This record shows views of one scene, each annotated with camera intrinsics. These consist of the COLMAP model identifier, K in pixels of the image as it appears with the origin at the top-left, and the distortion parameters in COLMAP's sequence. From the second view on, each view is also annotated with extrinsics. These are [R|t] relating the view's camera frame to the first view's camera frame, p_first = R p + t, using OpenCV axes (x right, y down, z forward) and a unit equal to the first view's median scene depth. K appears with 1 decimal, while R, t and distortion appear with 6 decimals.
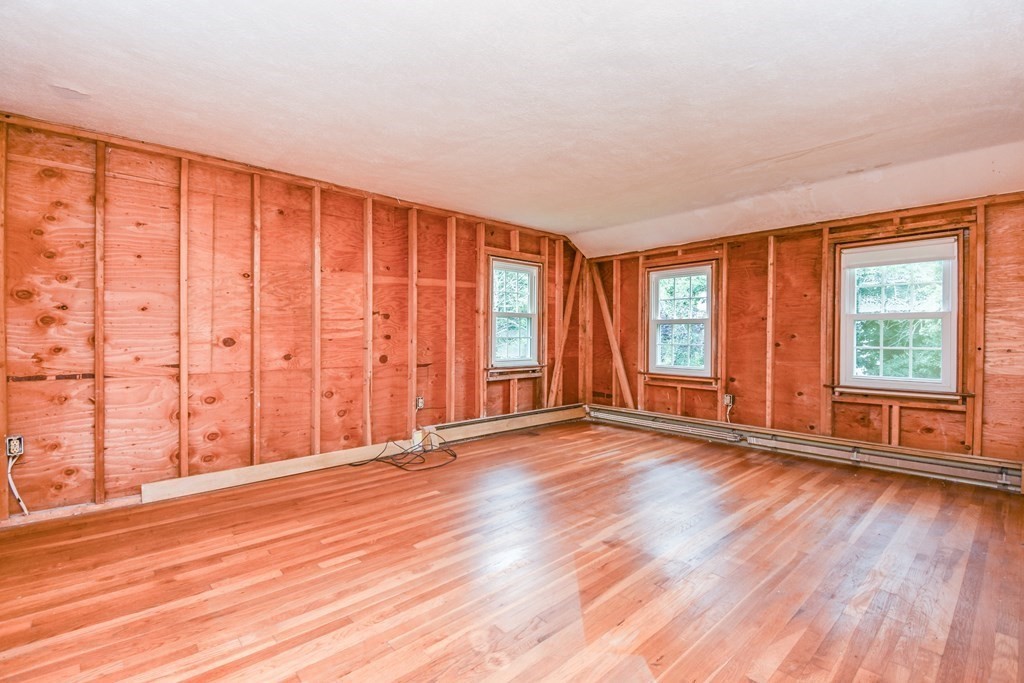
lens RADIAL K [[446.1, 0, 508.2], [0, 446.1, 337.8], [0, 0, 1]] dist [0.023404, -0.015287]
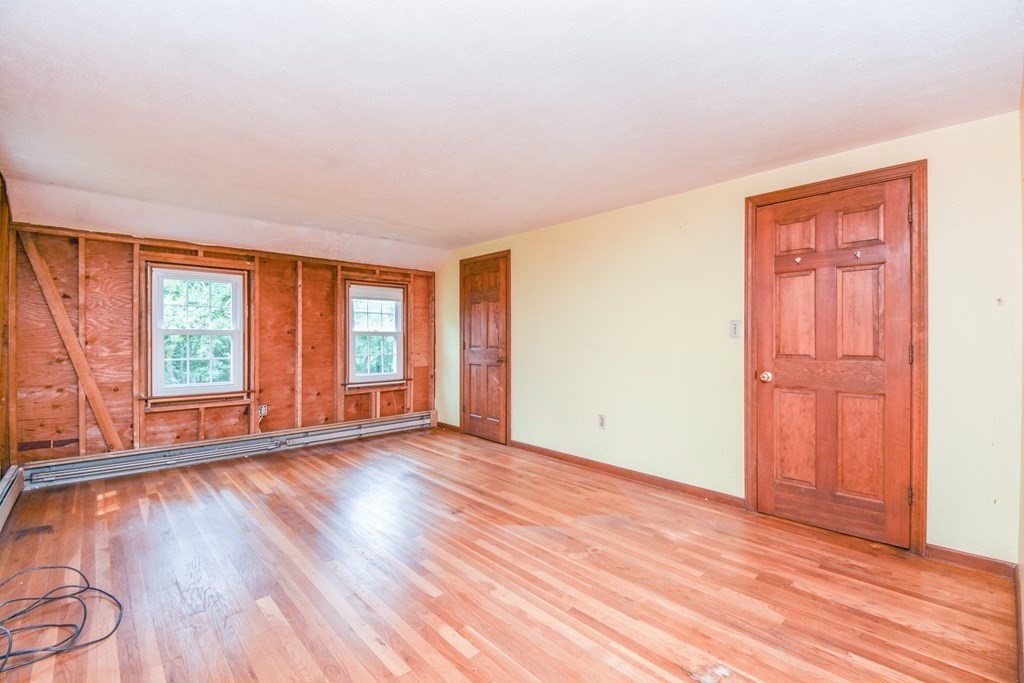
lens RADIAL K [[460.1, 0, 518.3], [0, 460.1, 338.0], [0, 0, 1]] dist [0.017305, -0.000876]
pose [[-0.025552, 0.002250, 0.999671, -0.678436], [0.005234, 0.999984, -0.002117, -0.025792], [-0.999660, 0.005179, -0.025563, 0.516981]]
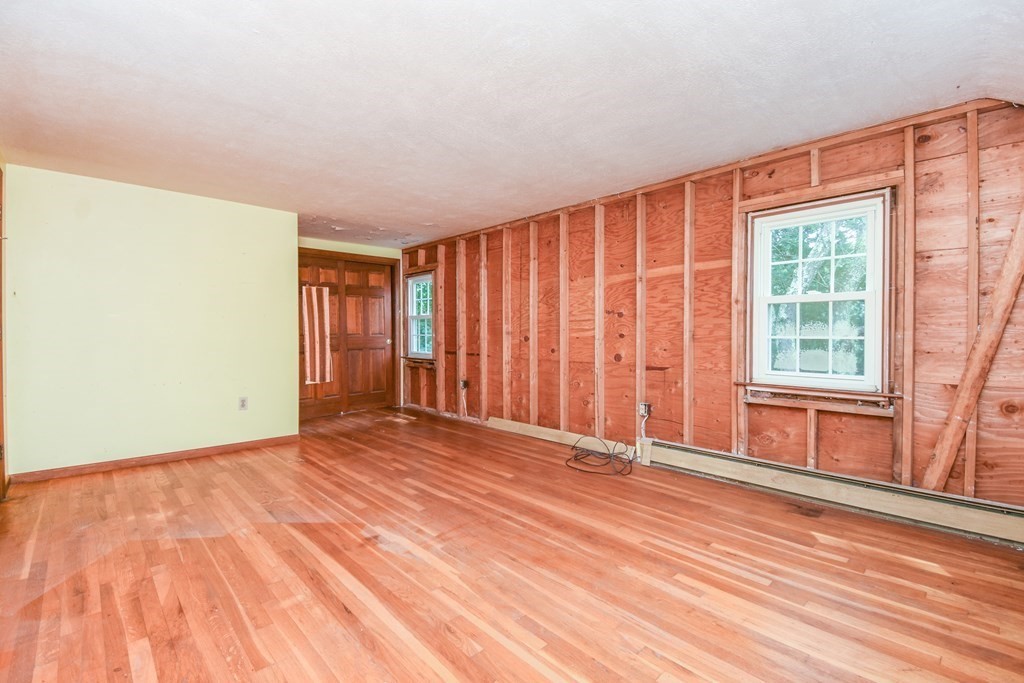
lens RADIAL K [[446.1, 0, 508.2], [0, 446.1, 337.8], [0, 0, 1]] dist [0.023404, -0.015287]
pose [[0.036530, 0.004600, -0.999322, 0.758125], [-0.005462, 0.999975, 0.004403, -0.000092], [0.999318, 0.005297, 0.036554, 0.769610]]
